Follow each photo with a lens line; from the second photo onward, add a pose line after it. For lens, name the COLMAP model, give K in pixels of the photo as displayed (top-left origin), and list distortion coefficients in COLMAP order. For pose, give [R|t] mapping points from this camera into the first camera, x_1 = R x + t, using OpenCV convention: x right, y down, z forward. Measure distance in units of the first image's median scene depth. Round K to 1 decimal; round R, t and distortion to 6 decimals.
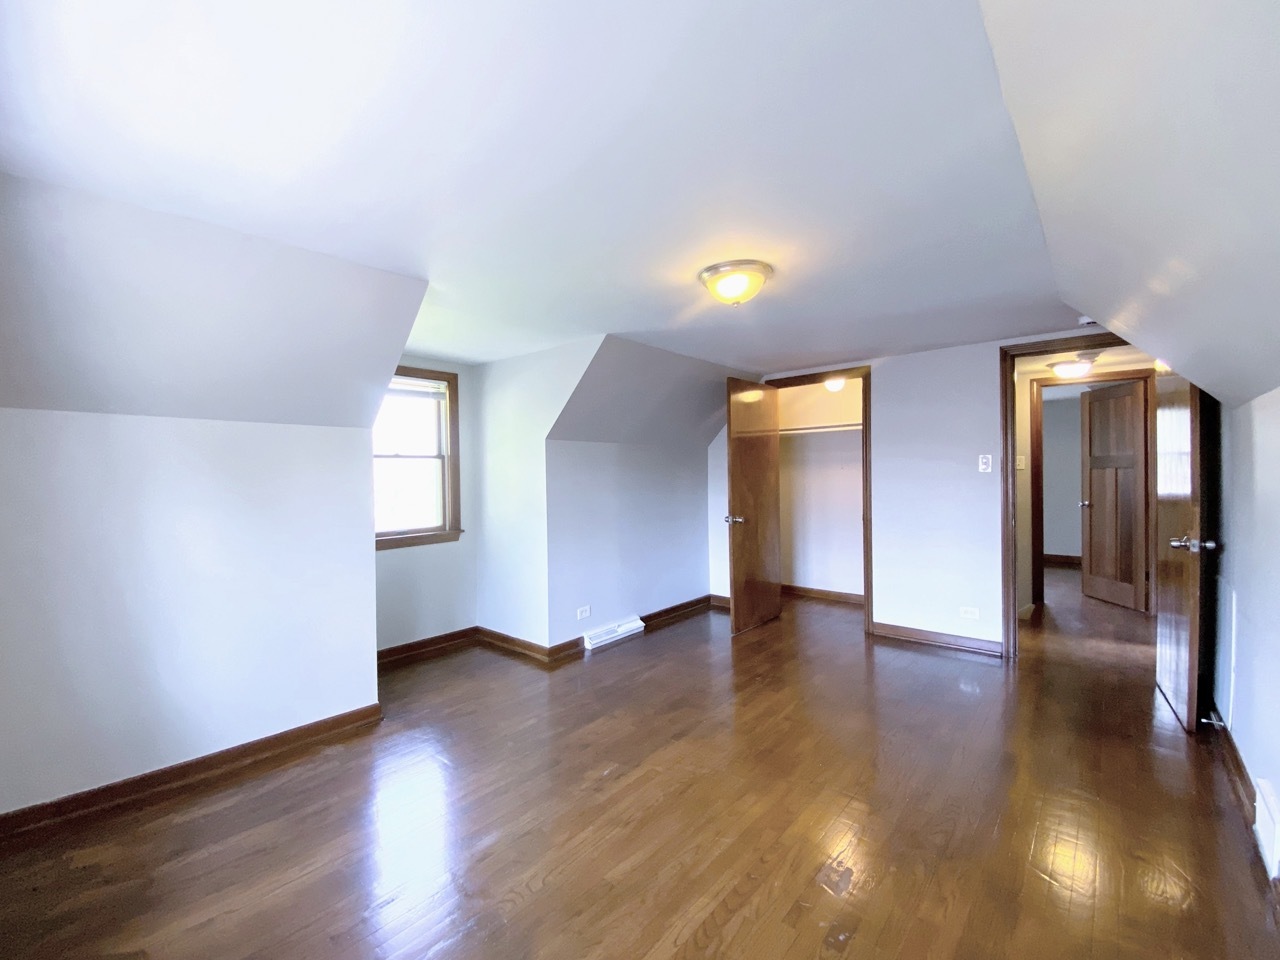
lens RADIAL K [[525.4, 0, 636.9], [0, 525.4, 476.4], [0, 0, 1]] dist [0.055251, -0.031598]
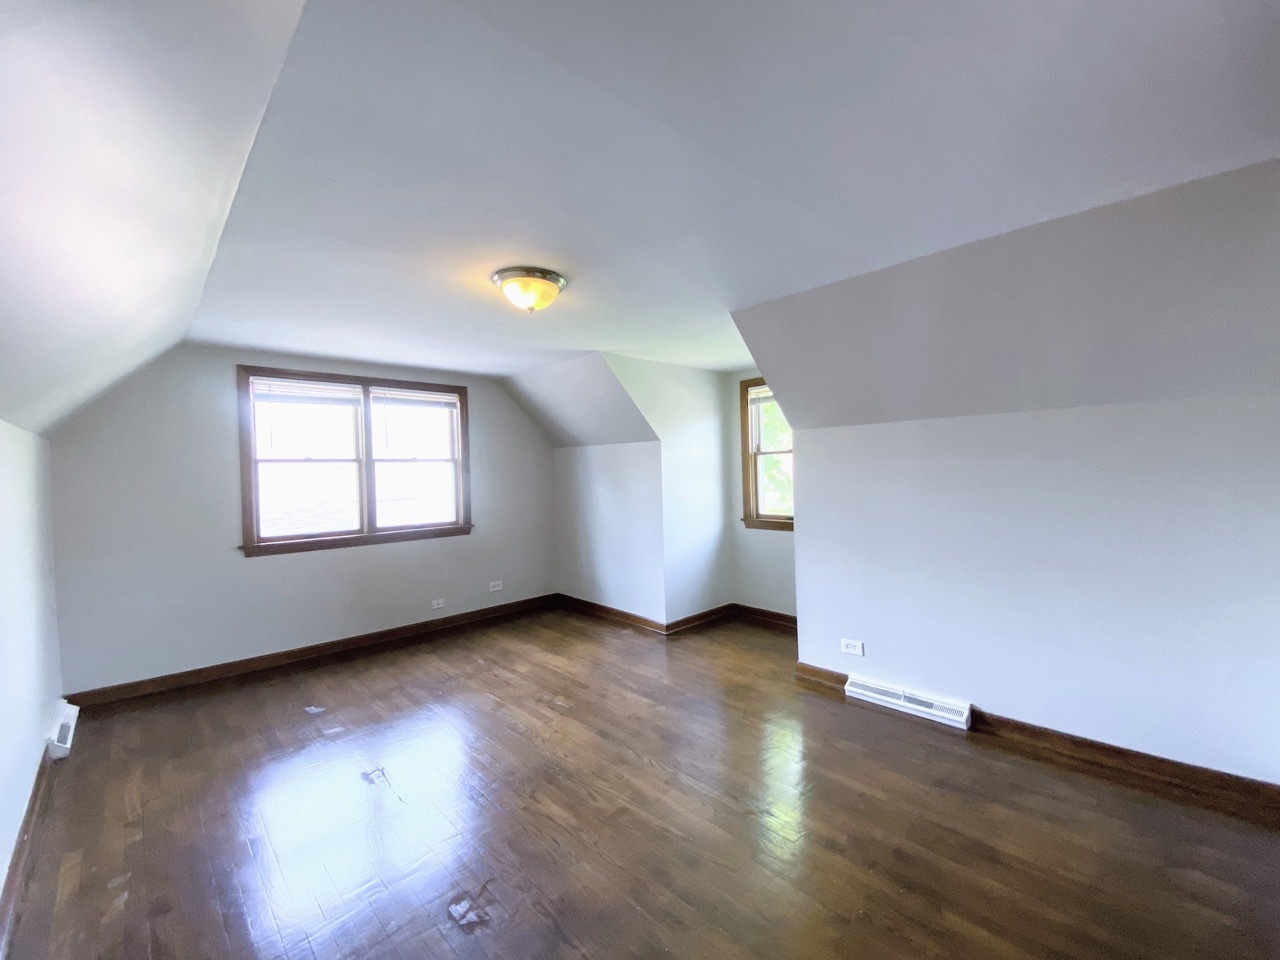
lens RADIAL K [[525.4, 0, 636.9], [0, 525.4, 476.4], [0, 0, 1]] dist [0.055251, -0.031598]
pose [[-0.083541, 0.010984, -0.996444, 1.009241], [0.003262, 0.999937, 0.010749, 0.004972], [0.996499, -0.002353, -0.083572, 1.110519]]
